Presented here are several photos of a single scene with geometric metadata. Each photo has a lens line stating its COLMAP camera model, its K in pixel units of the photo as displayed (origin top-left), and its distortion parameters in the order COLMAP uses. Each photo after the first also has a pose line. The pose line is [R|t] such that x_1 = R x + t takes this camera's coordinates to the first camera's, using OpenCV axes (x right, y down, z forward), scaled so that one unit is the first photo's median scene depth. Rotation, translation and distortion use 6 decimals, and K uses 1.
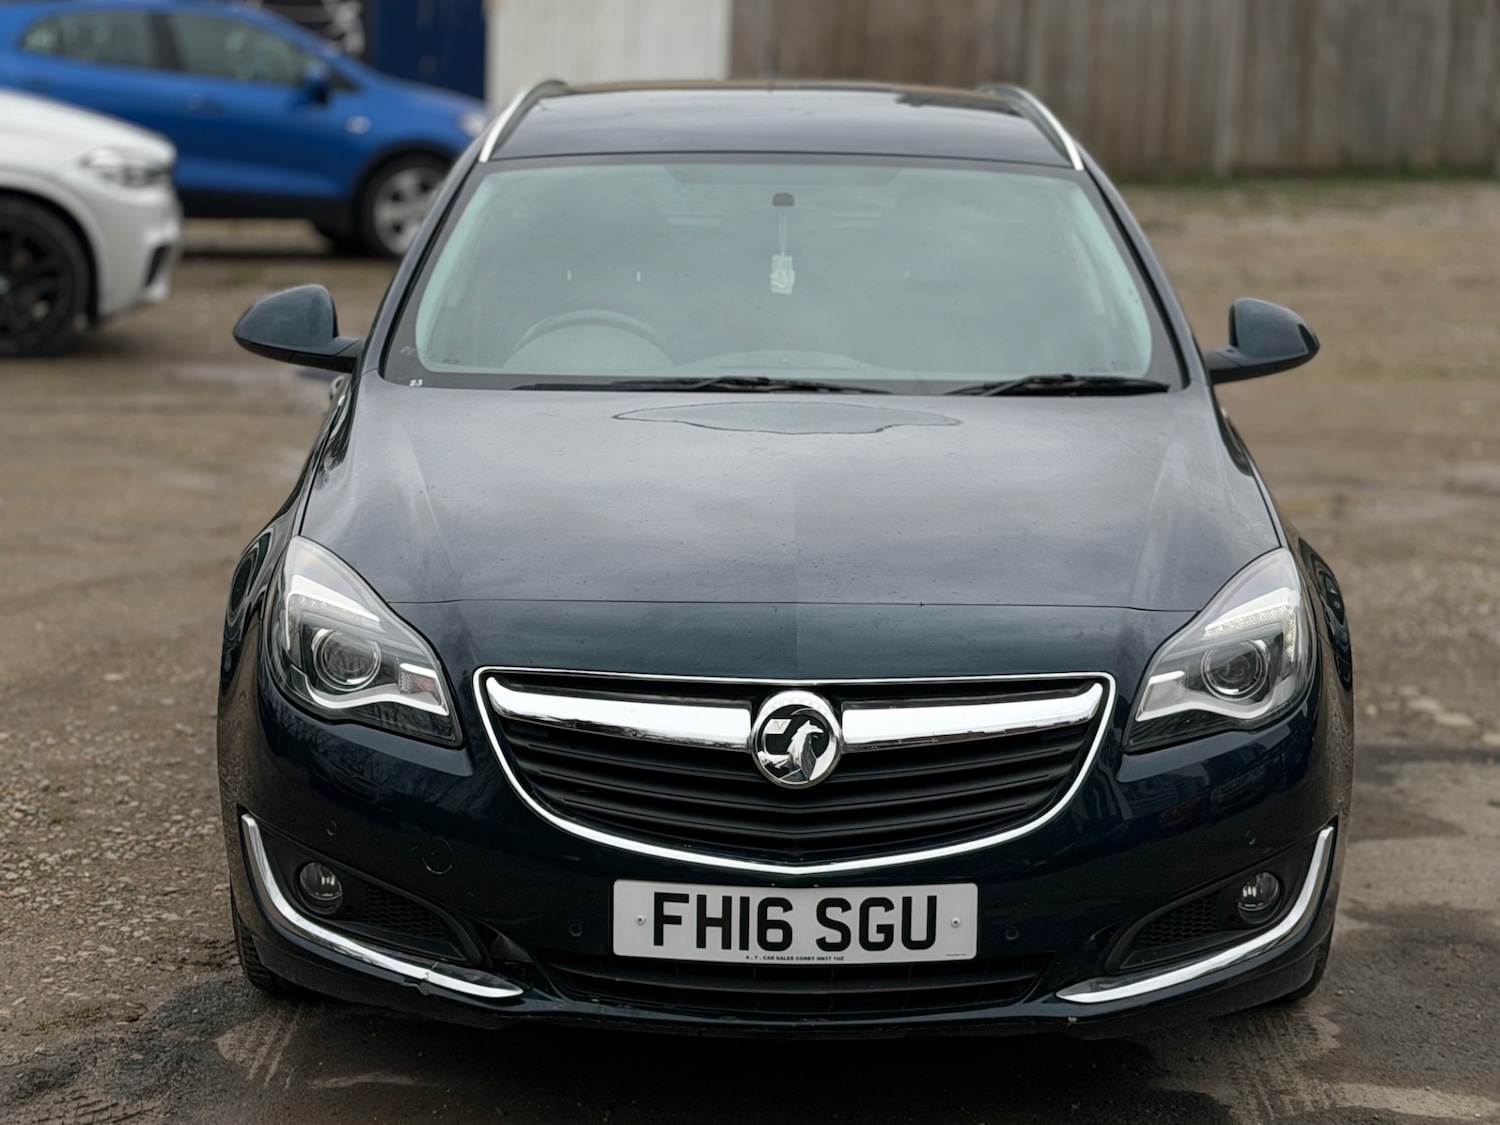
lens RADIAL K [[3334.2, 0, 780.6], [0, 3334.2, 537.3], [0, 0, 1]] dist [0.156164, 0.000000]
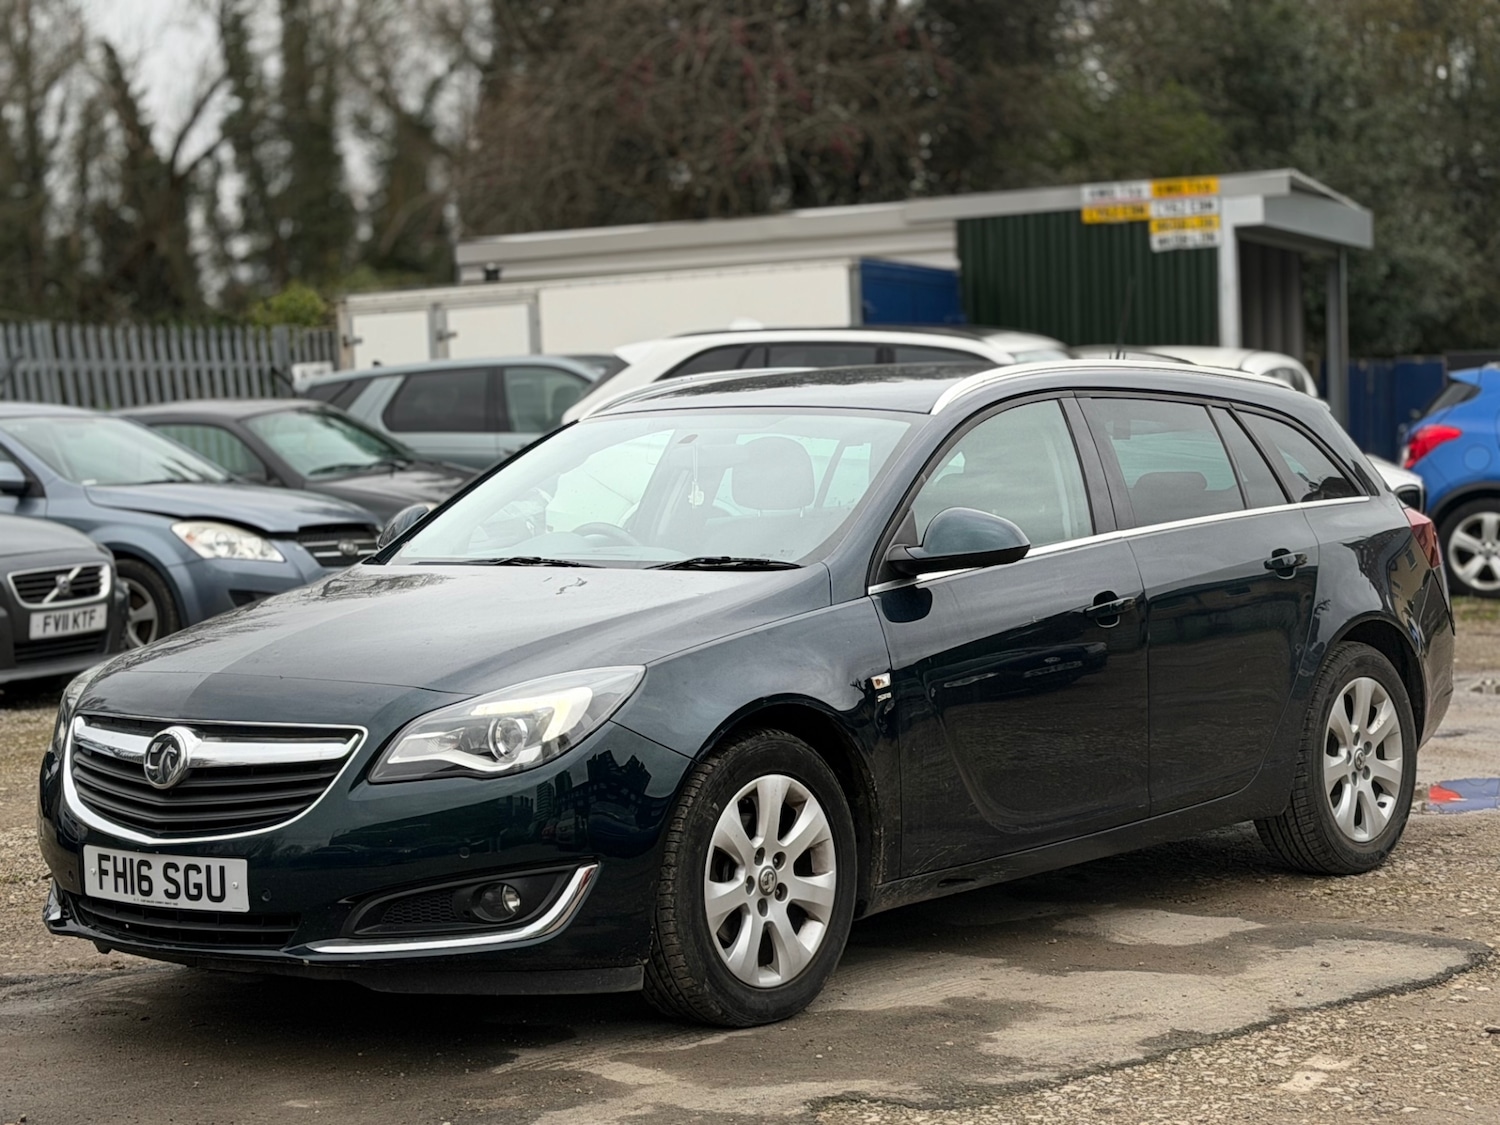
lens RADIAL K [[3334.2, 0, 750.7], [0, 3334.2, 571.6], [0, 0, 1]] dist [0.156164, 0.000000]
pose [[0.767925, 0.000112, -0.640539, 1.150618], [-0.072170, 0.993647, -0.086349, 0.086560], [0.636461, 0.112538, 0.763055, -0.003903]]
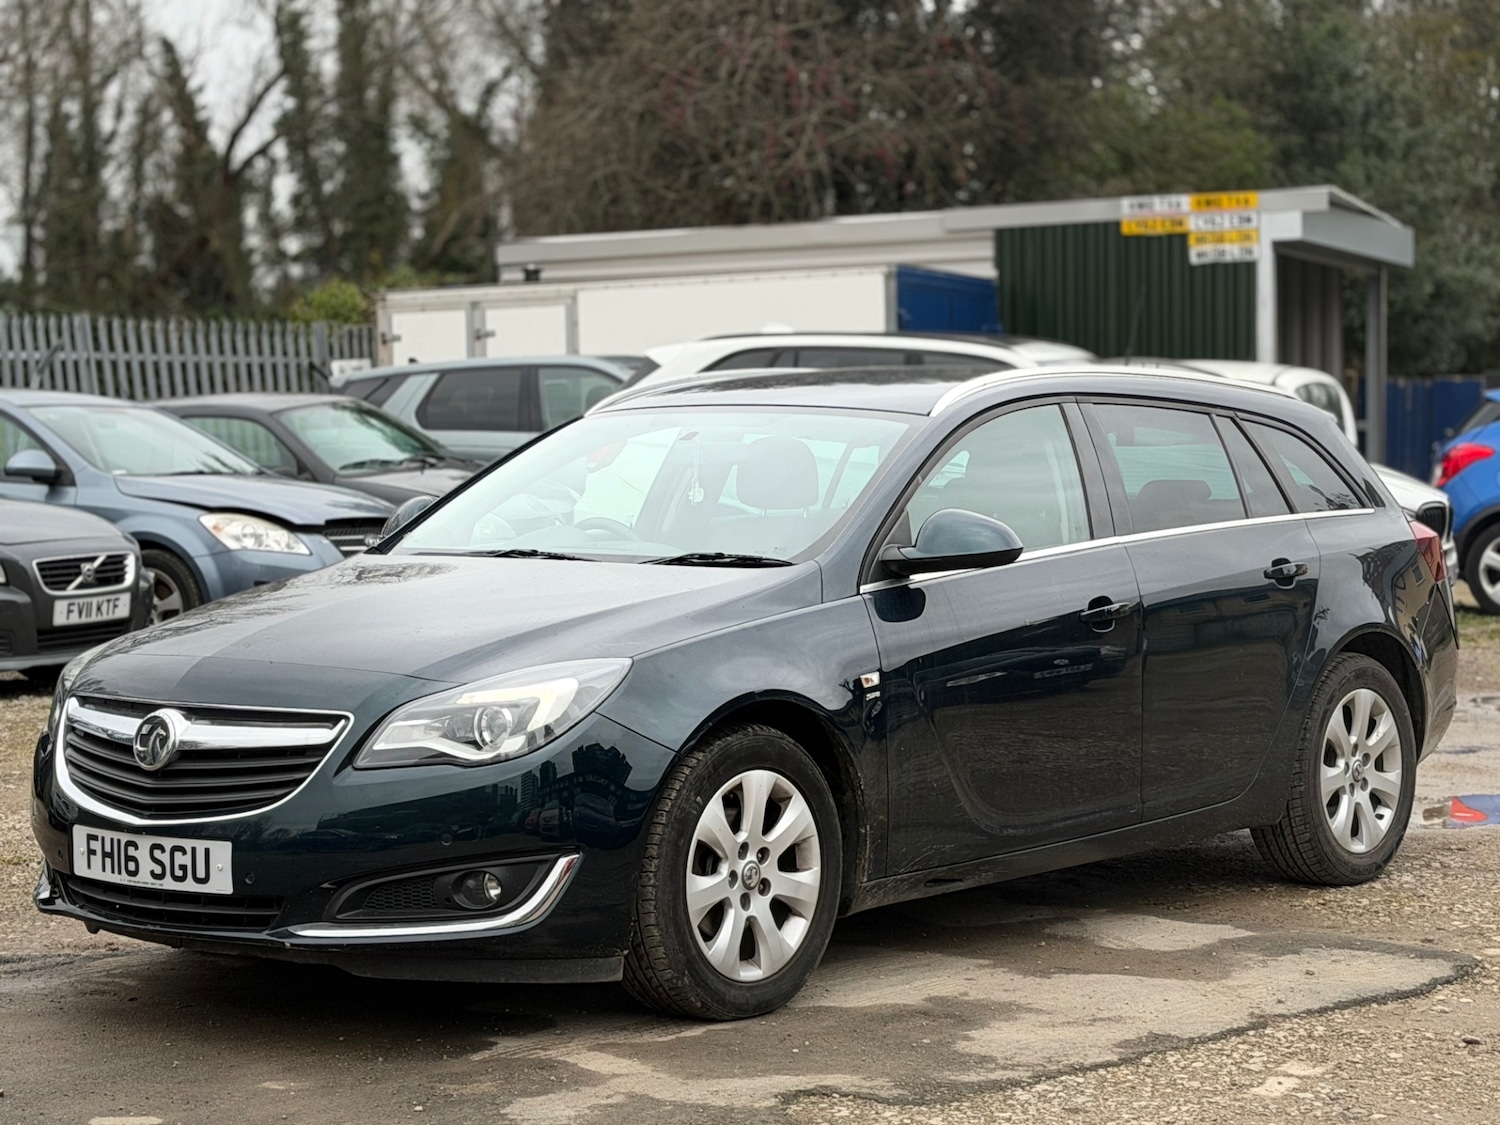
lens RADIAL K [[3334.2, 0, 752.6], [0, 3334.2, 547.9], [0, 0, 1]] dist [0.156164, 0.000000]
pose [[0.758641, 0.010237, -0.651428, 1.177811], [-0.094427, 0.991047, -0.094394, 0.090256], [0.644629, 0.133123, 0.752816, 0.006562]]
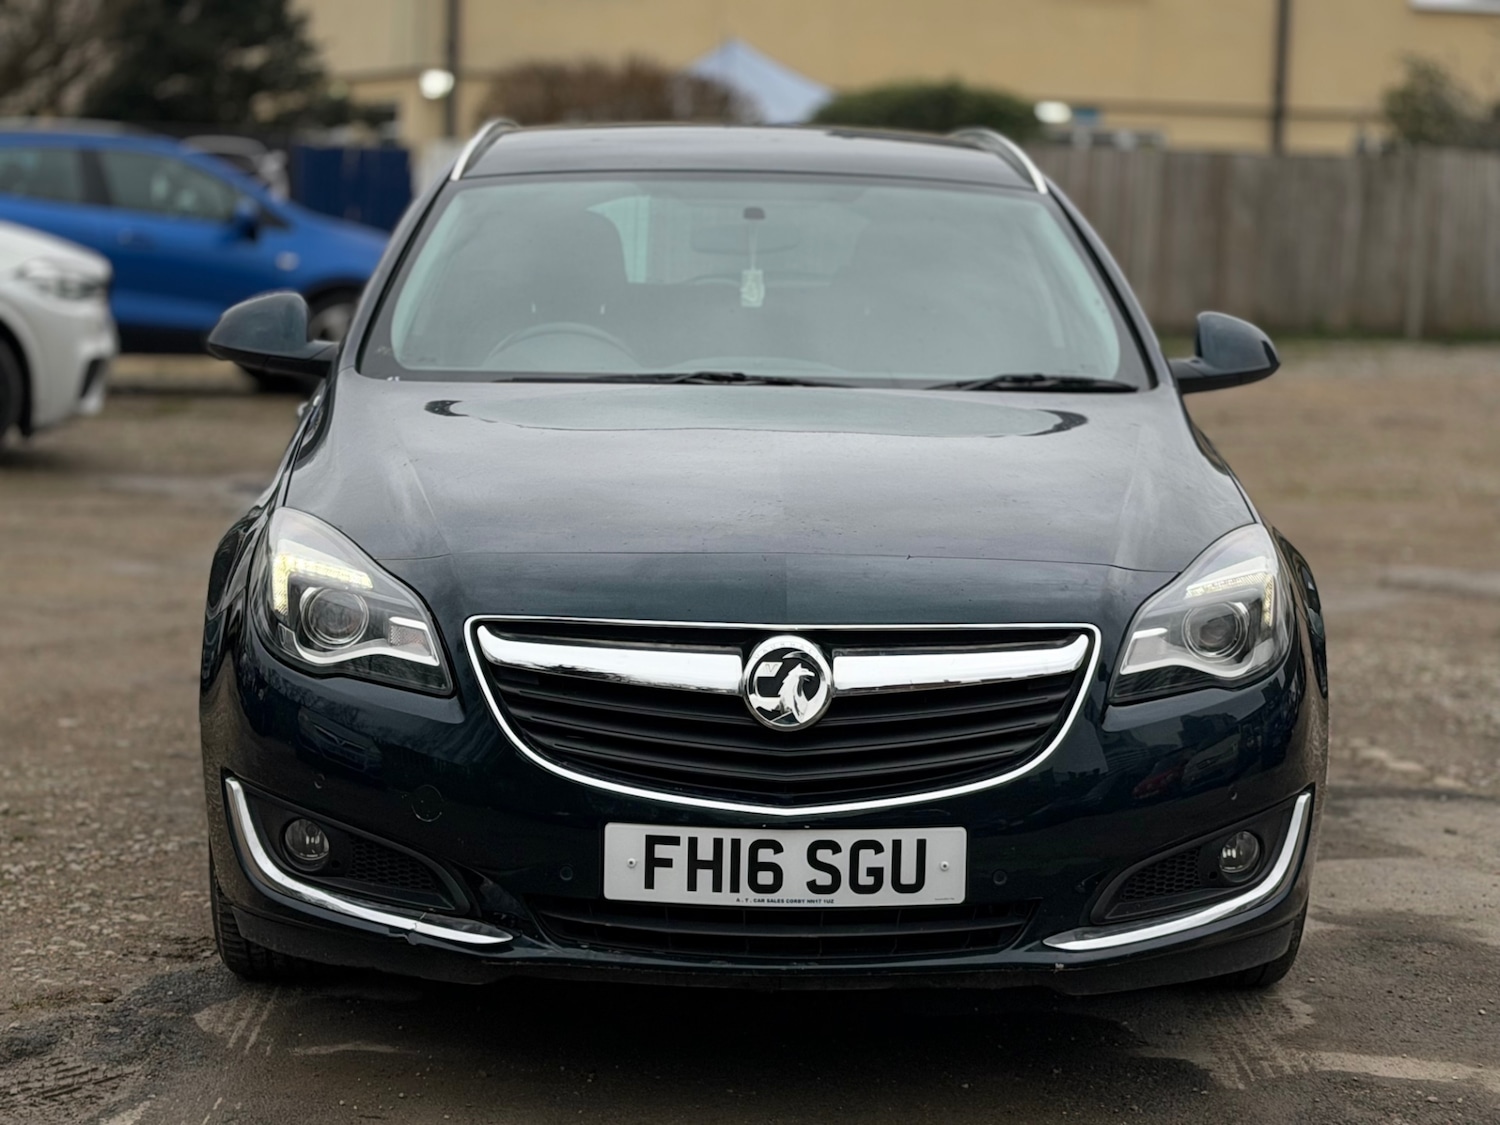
lens RADIAL K [[3334.2, 0, 790.8], [0, 3334.2, 565.2], [0, 0, 1]] dist [0.156164, 0.000000]
pose [[0.999534, 0.003250, 0.030359, -0.024183], [-0.001754, 0.998788, -0.049190, 0.072413], [-0.030482, 0.049113, 0.998328, -0.006791]]
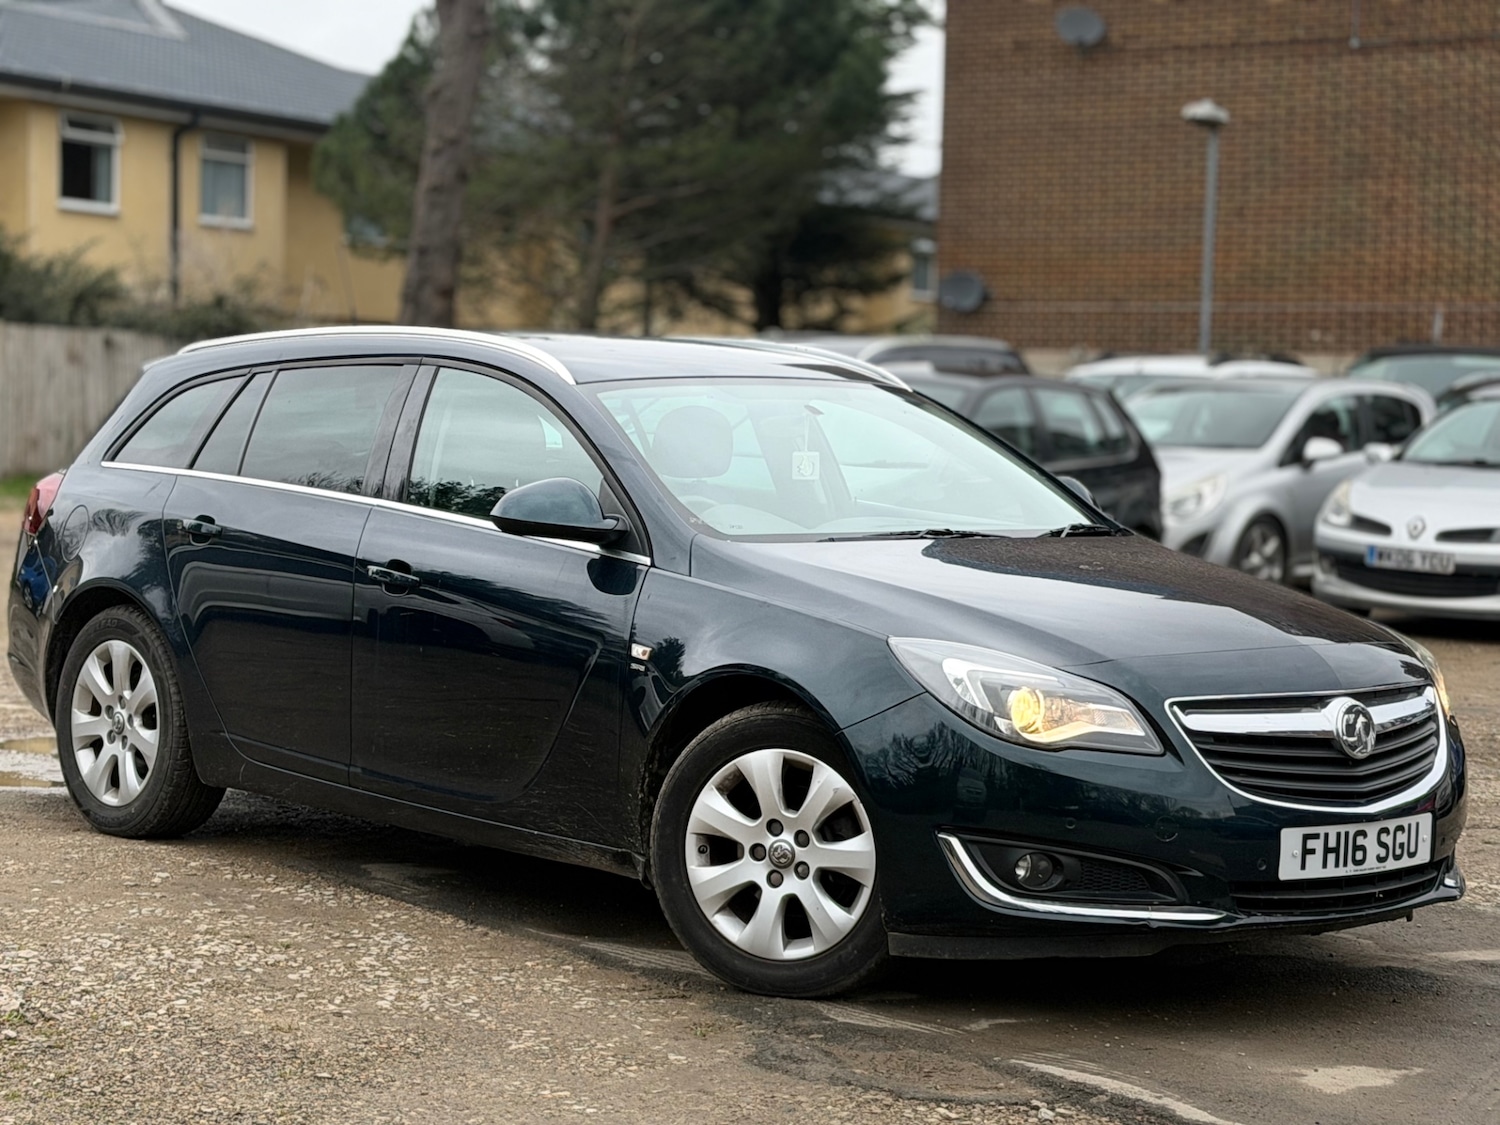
lens RADIAL K [[3334.2, 0, 756.3], [0, 3334.2, 562.5], [0, 0, 1]] dist [0.156164, 0.000000]
pose [[0.761243, -0.034221, 0.647563, -1.170576], [0.093157, 0.994020, -0.056981, 0.046027], [-0.641740, 0.103702, 0.759878, -0.007340]]
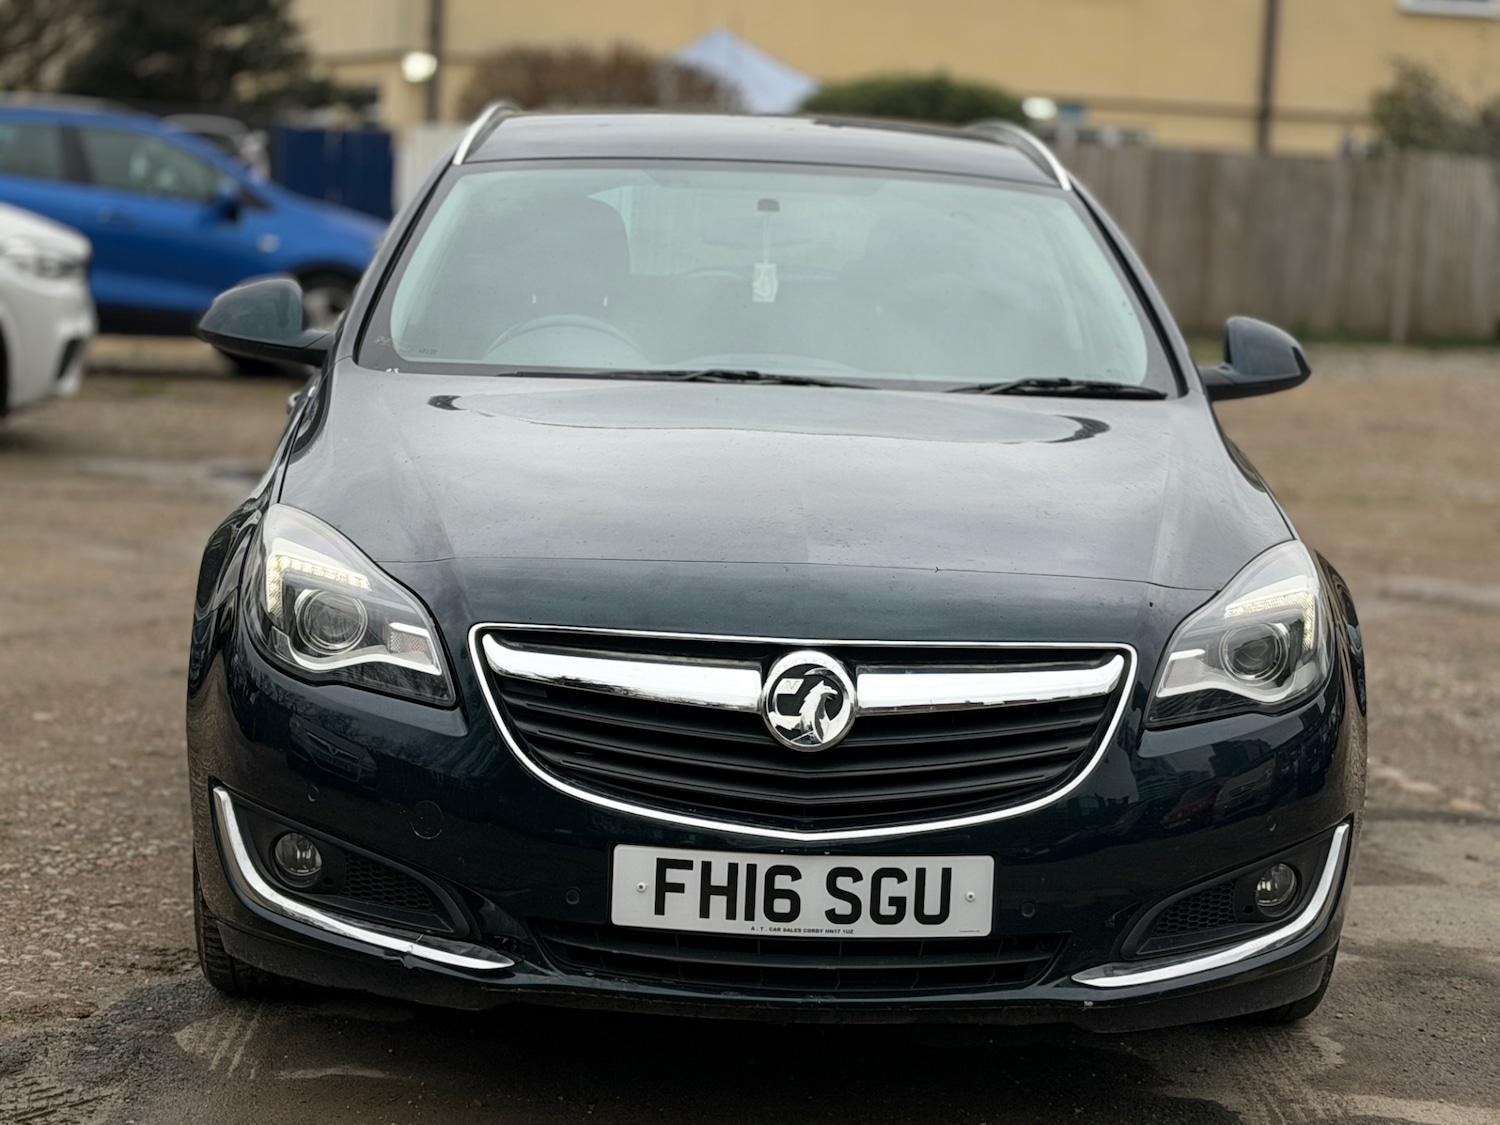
lens RADIAL K [[3334.2, 0, 776.8], [0, 3334.2, 563.4], [0, 0, 1]] dist [0.156164, 0.000000]
pose [[0.999128, 0.022076, 0.035442, -0.038050], [-0.020396, 0.998682, -0.047088, 0.064499], [-0.036435, 0.046324, 0.998262, 0.042022]]
